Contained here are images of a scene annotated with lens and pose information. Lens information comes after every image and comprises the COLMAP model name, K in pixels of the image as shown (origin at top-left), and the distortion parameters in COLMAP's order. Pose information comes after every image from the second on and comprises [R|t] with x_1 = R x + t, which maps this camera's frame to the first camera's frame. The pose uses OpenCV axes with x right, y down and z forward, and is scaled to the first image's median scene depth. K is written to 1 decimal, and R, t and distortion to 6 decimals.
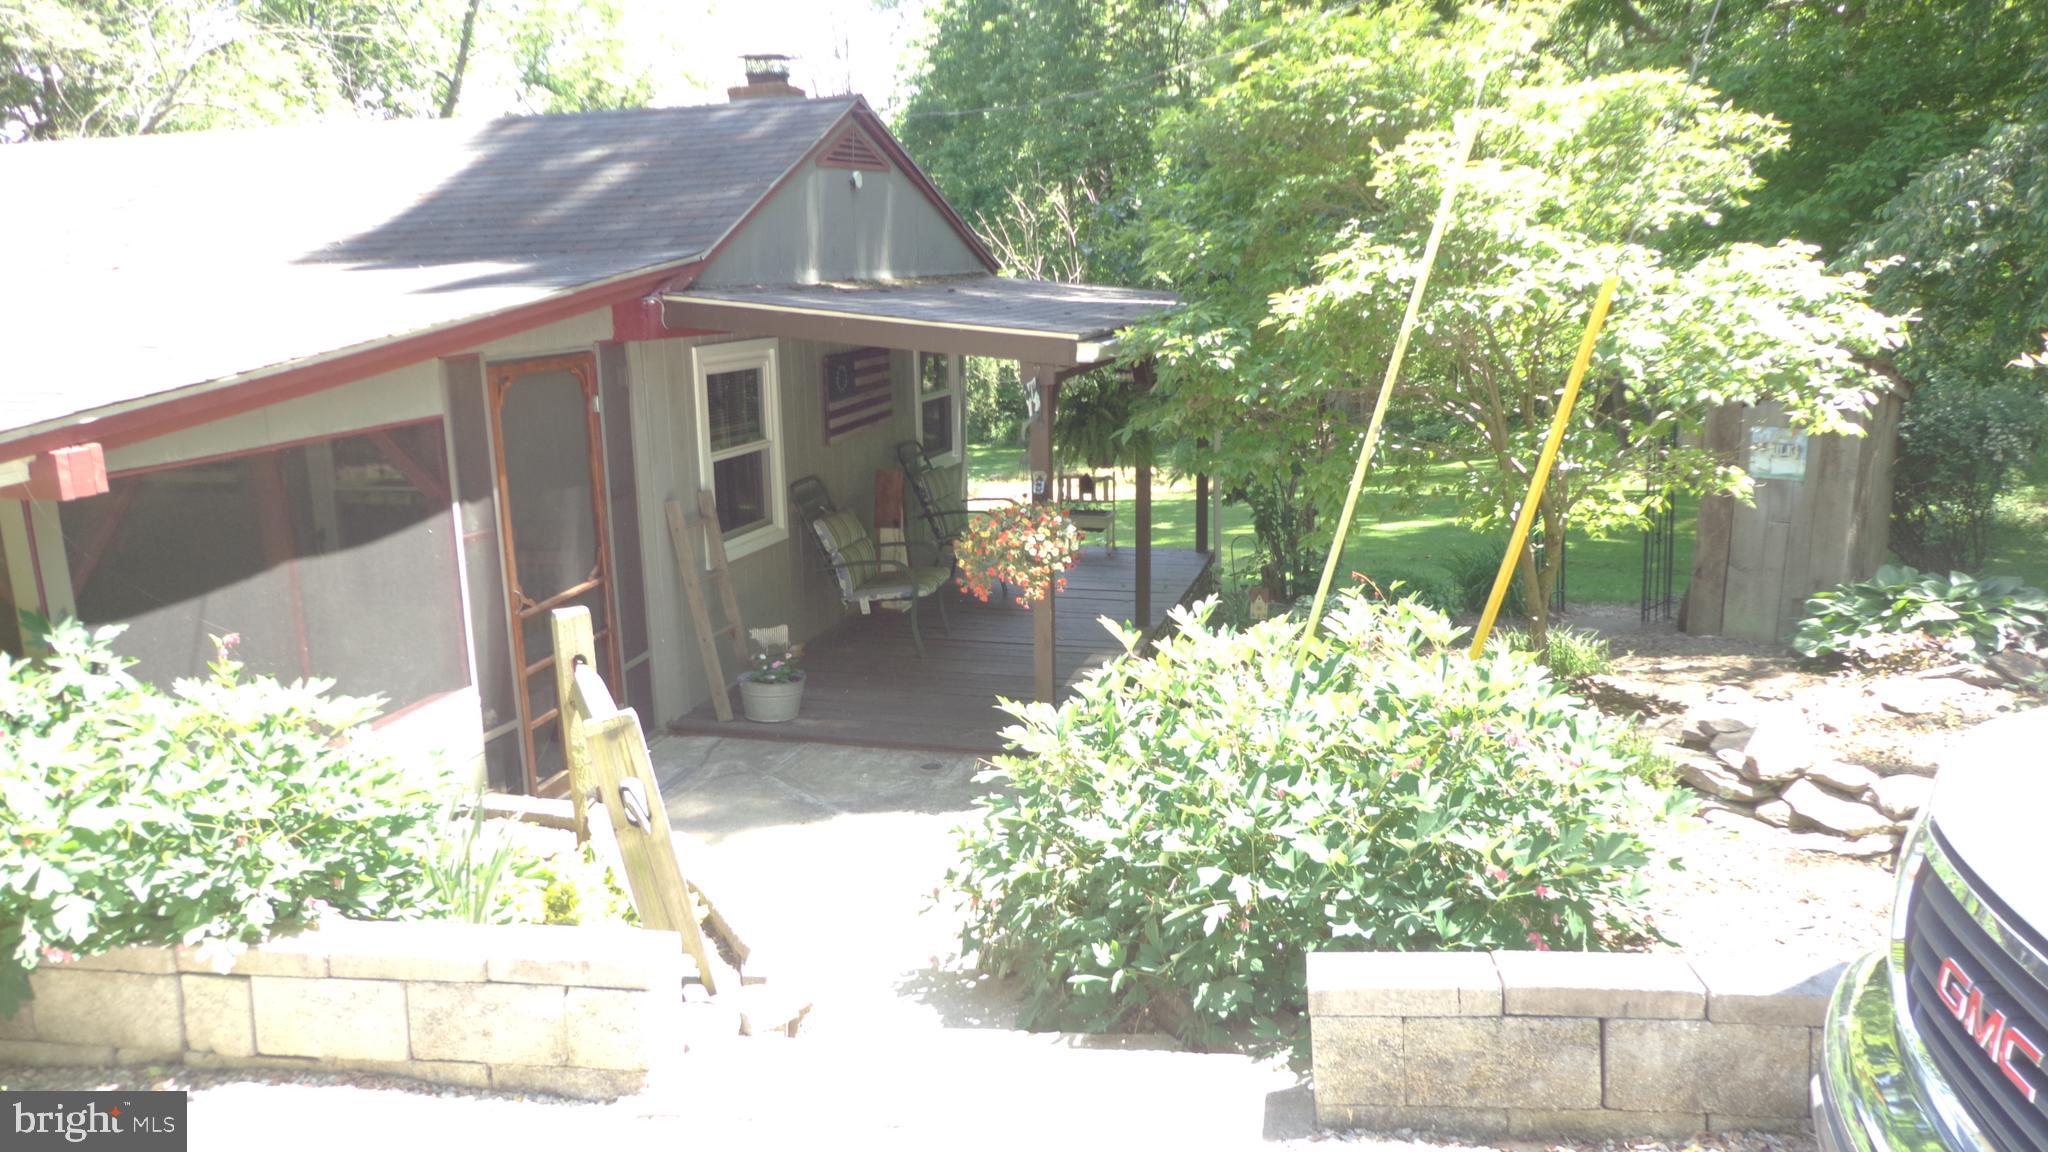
lens RADIAL K [[1550.6, 0, 1024.0], [0, 1550.6, 576.0], [0, 0, 1]] dist [-0.043860, -0.004461]
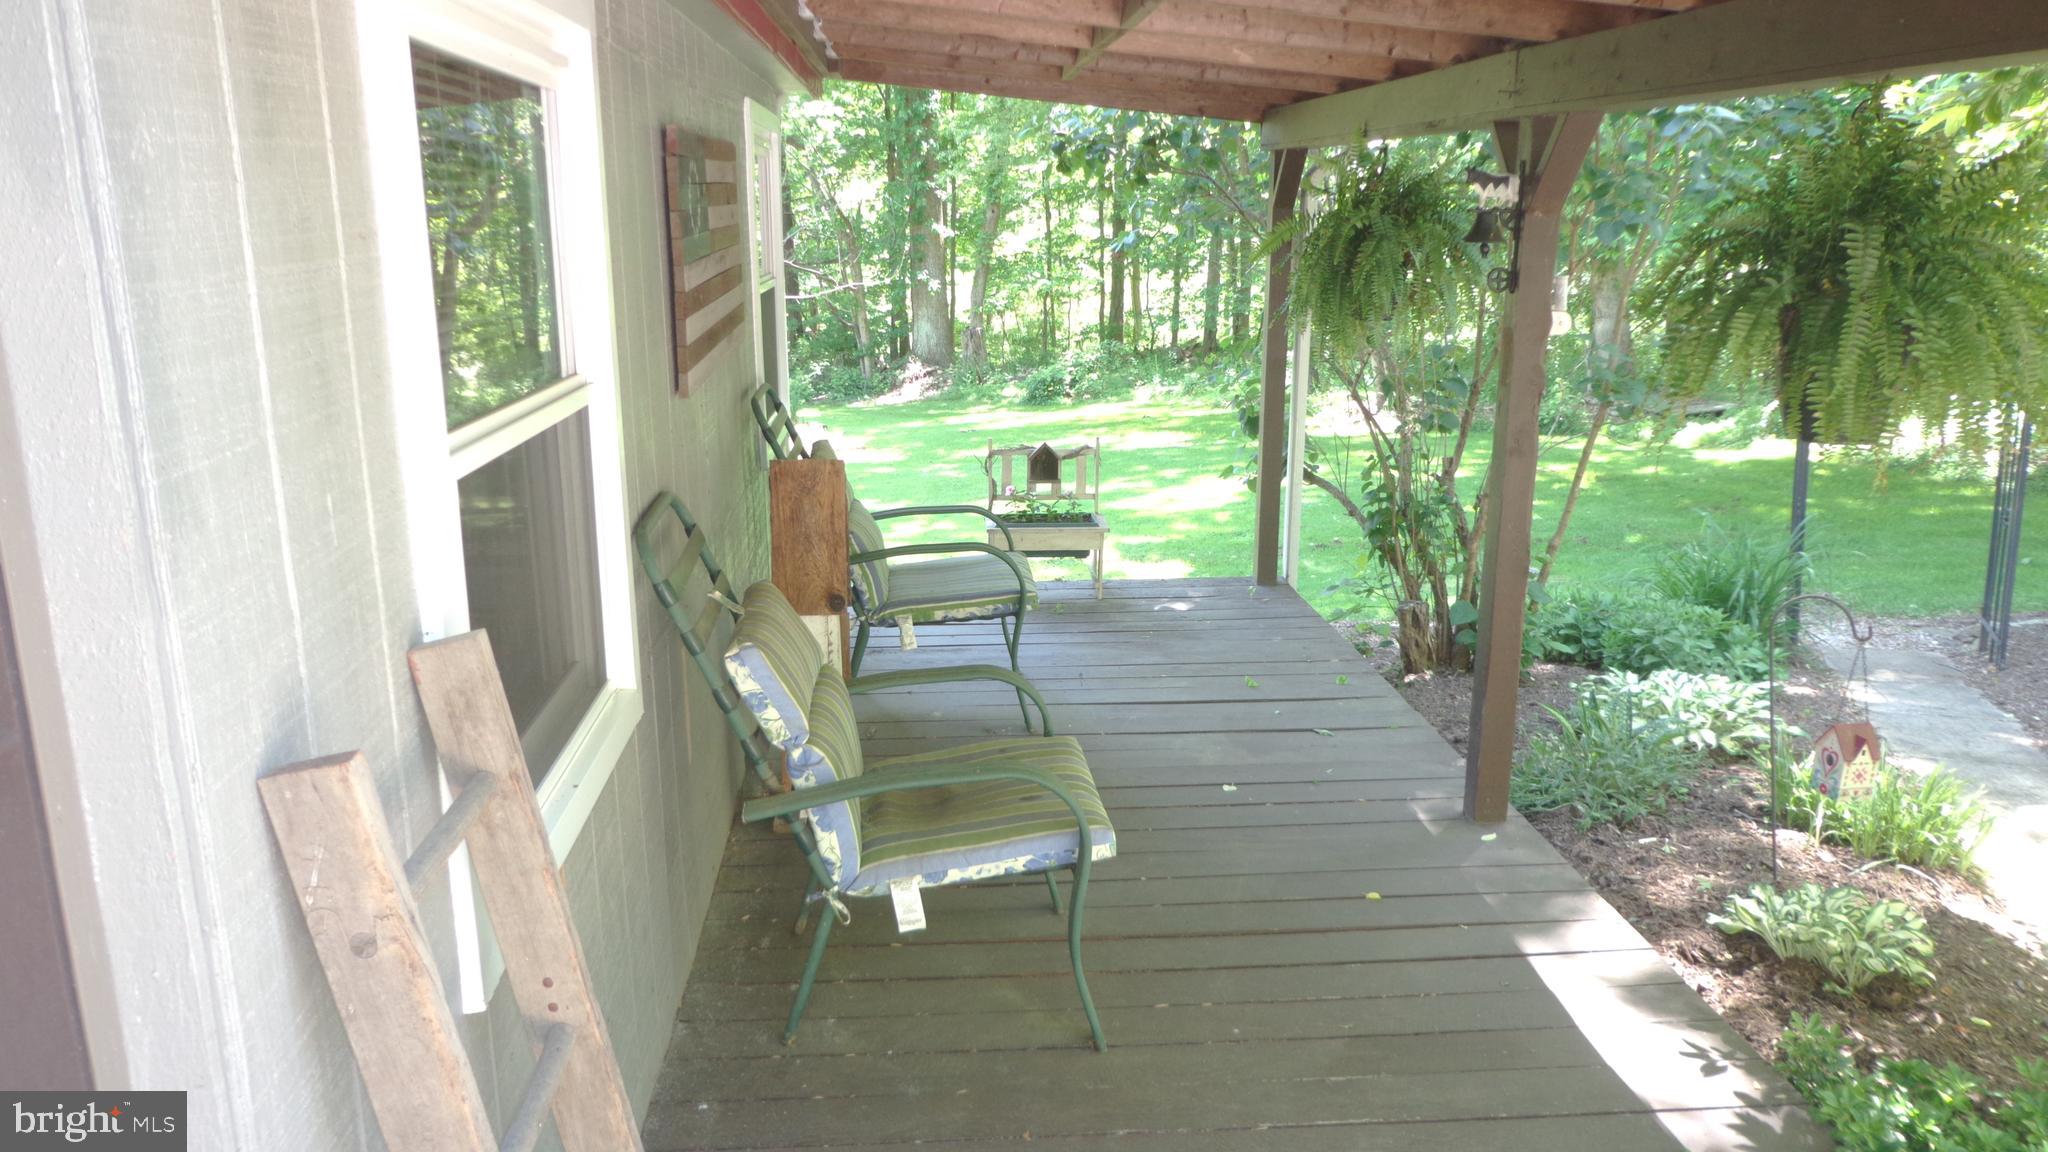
lens RADIAL K [[1550.6, 0, 1024.0], [0, 1550.6, 576.0], [0, 0, 1]] dist [-0.043860, -0.004461]
pose [[0.943075, -0.081426, 0.322460, -0.175140], [0.073909, 0.996633, 0.035509, -0.055406], [-0.324265, -0.009655, 0.945917, 0.703803]]
